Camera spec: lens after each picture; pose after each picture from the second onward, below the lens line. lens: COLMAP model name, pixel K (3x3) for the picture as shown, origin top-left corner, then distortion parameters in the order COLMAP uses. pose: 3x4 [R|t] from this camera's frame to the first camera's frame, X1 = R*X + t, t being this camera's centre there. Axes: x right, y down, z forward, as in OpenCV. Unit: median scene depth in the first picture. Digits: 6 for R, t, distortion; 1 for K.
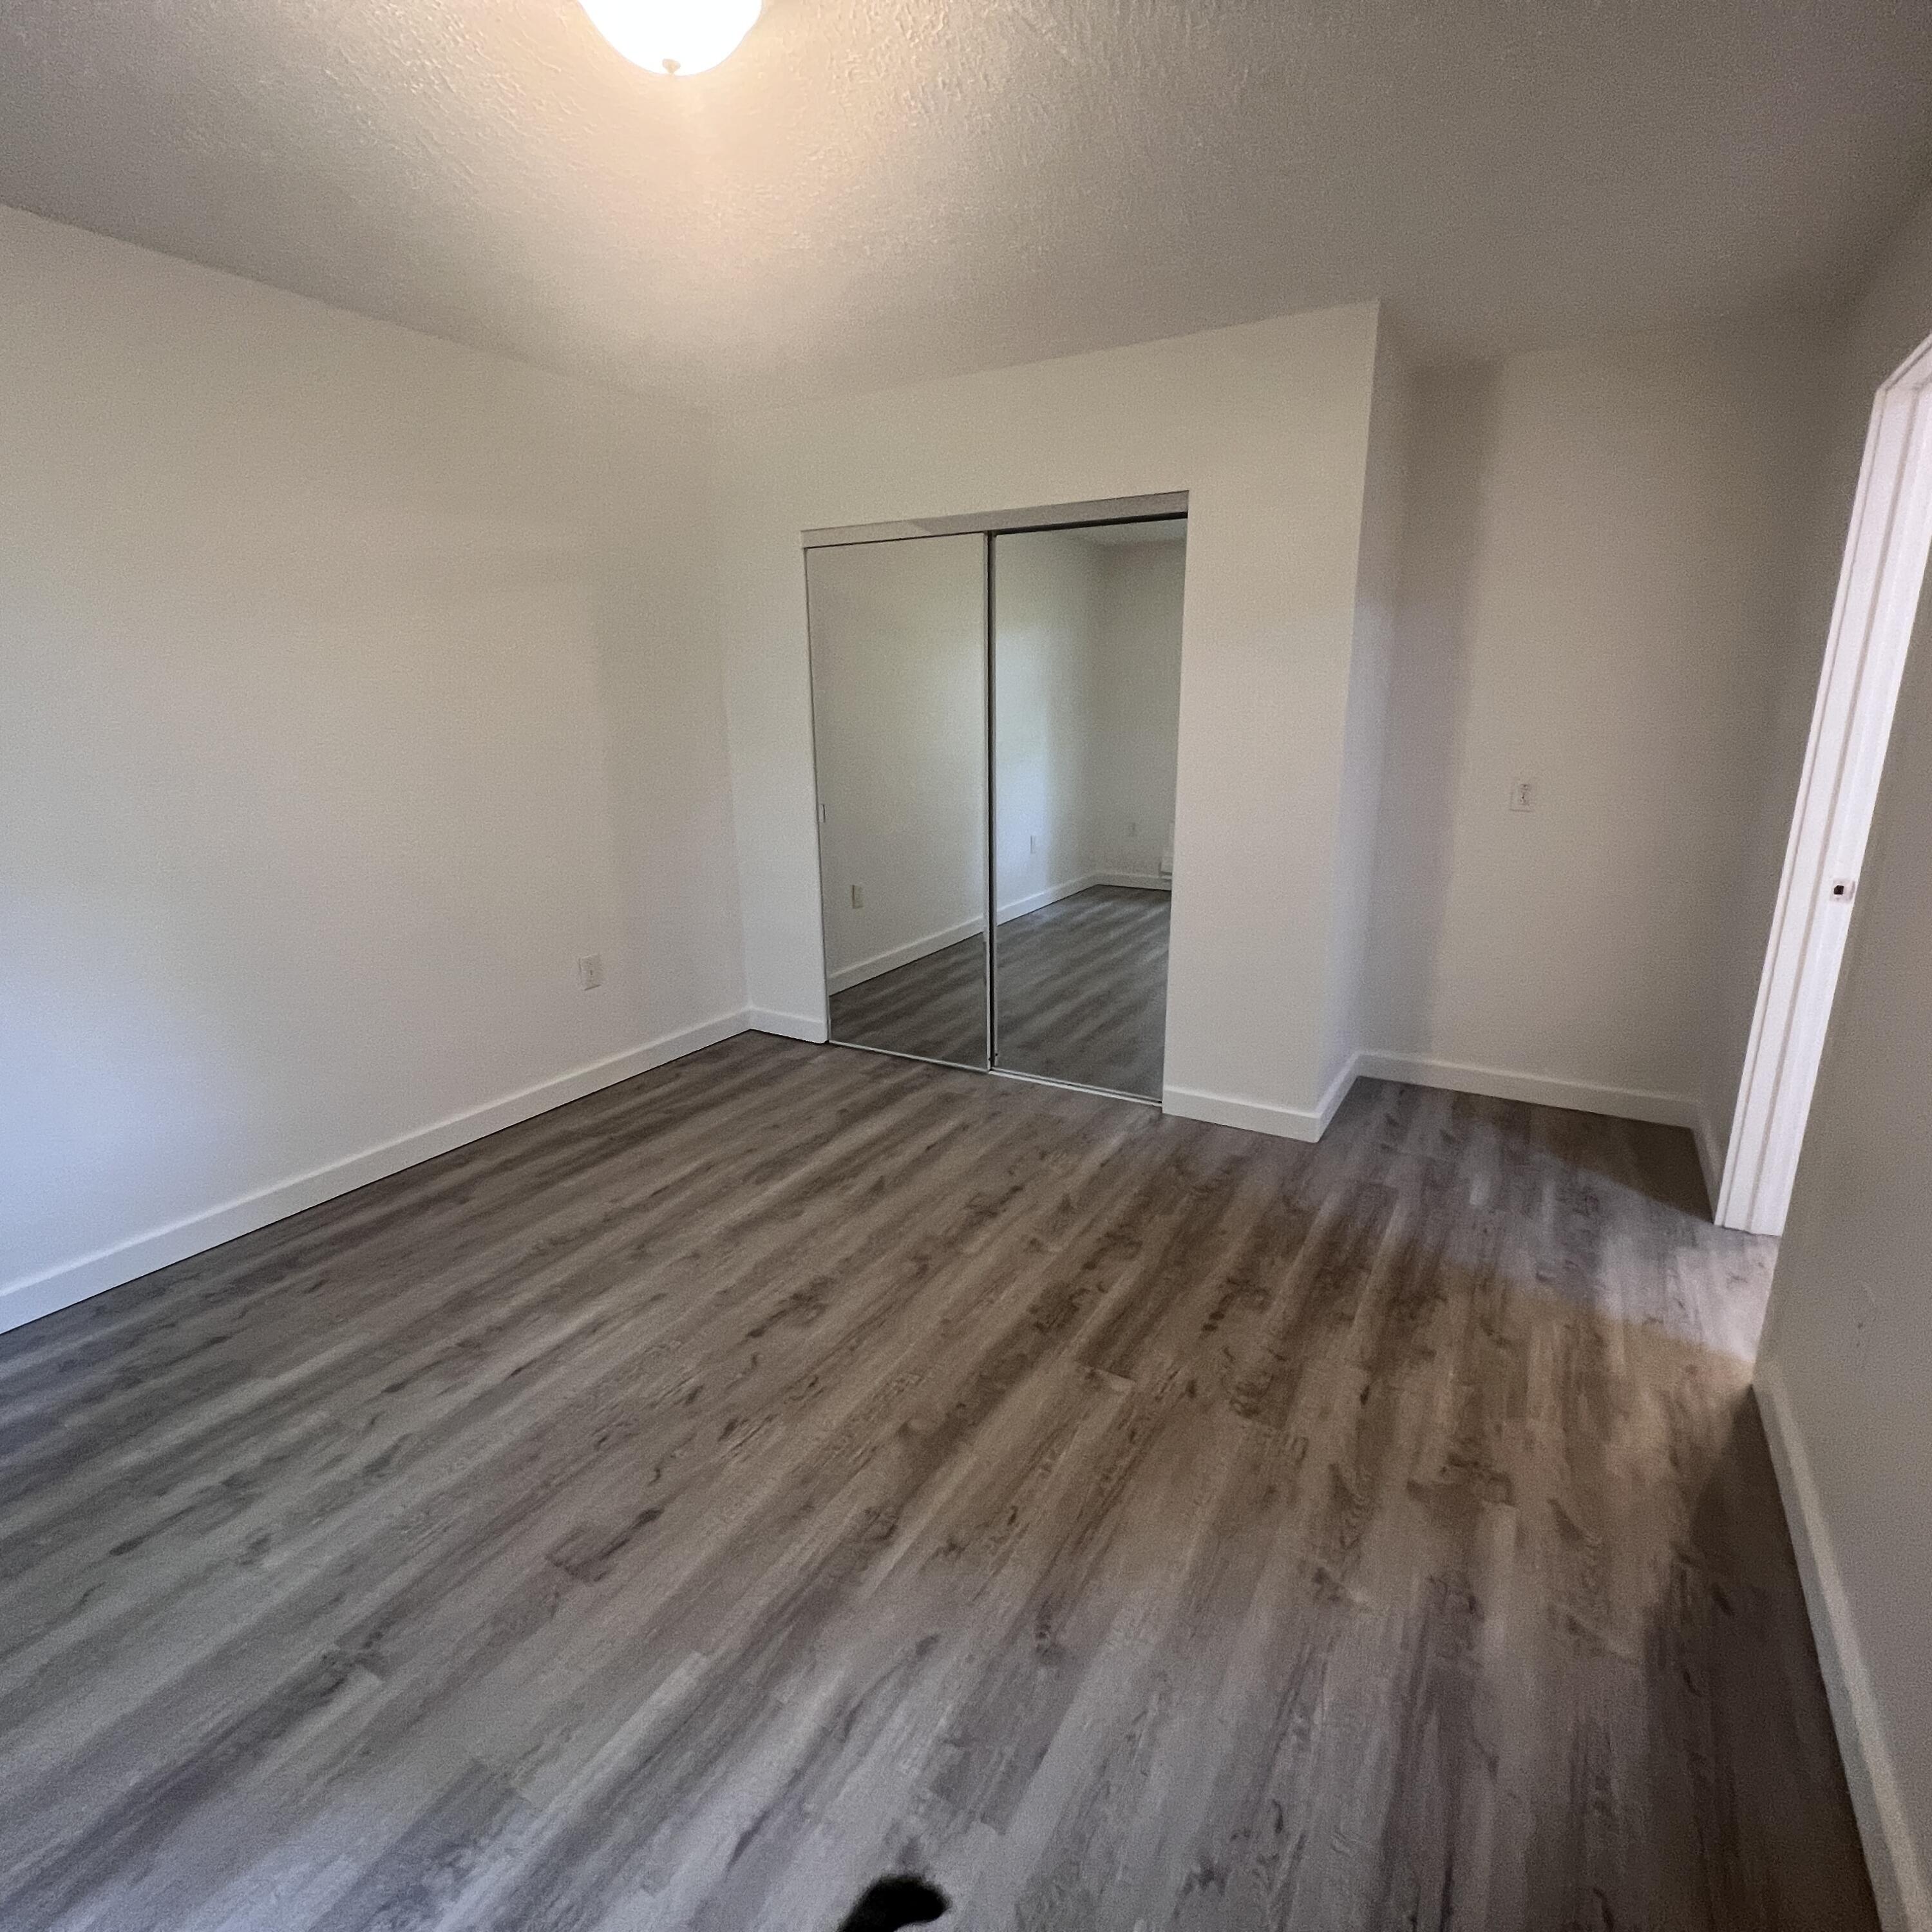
lens RADIAL K [[1024.2, 0, 966.0], [0, 1024.2, 966.0], [0, 0, 1]] dist [-0.003328, 0.001687]
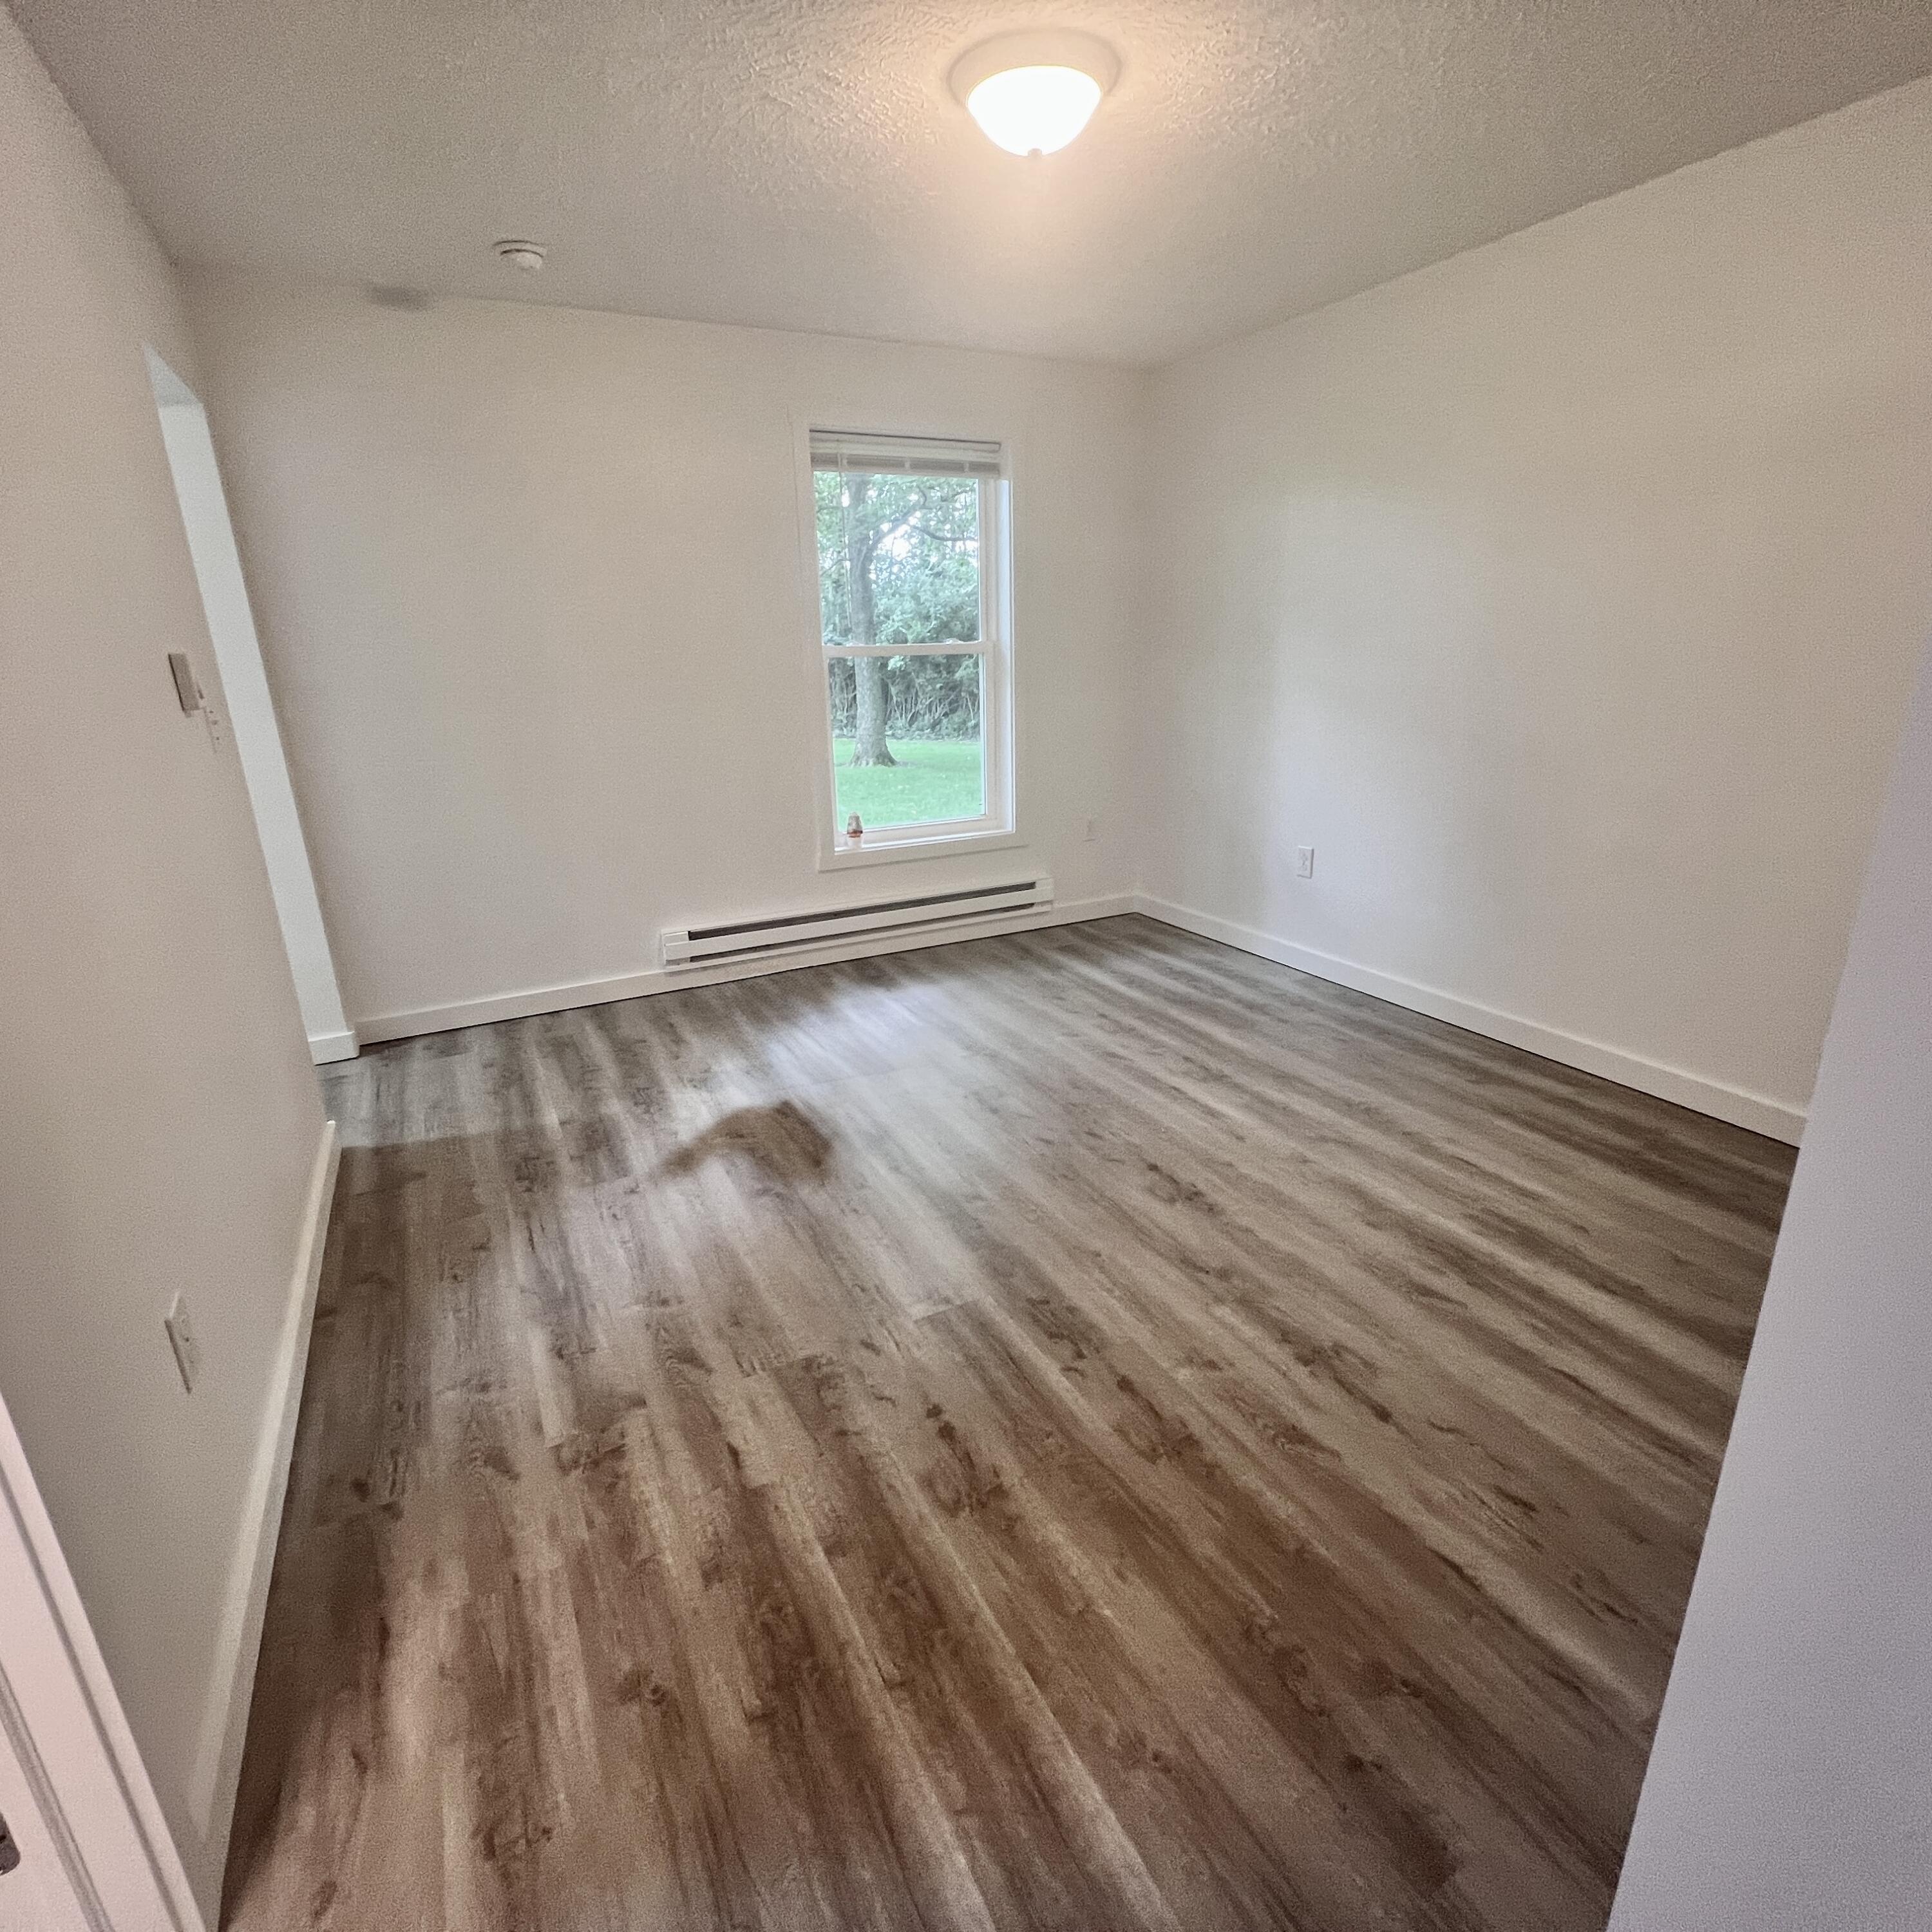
lens RADIAL K [[1024.2, 0, 966.0], [0, 1024.2, 966.0], [0, 0, 1]] dist [-0.003328, 0.001687]
pose [[-0.535830, 0.280730, -0.796289, 0.764546], [-0.184793, 0.881249, 0.435031, -0.304985], [0.823855, 0.380252, -0.420322, 1.227357]]
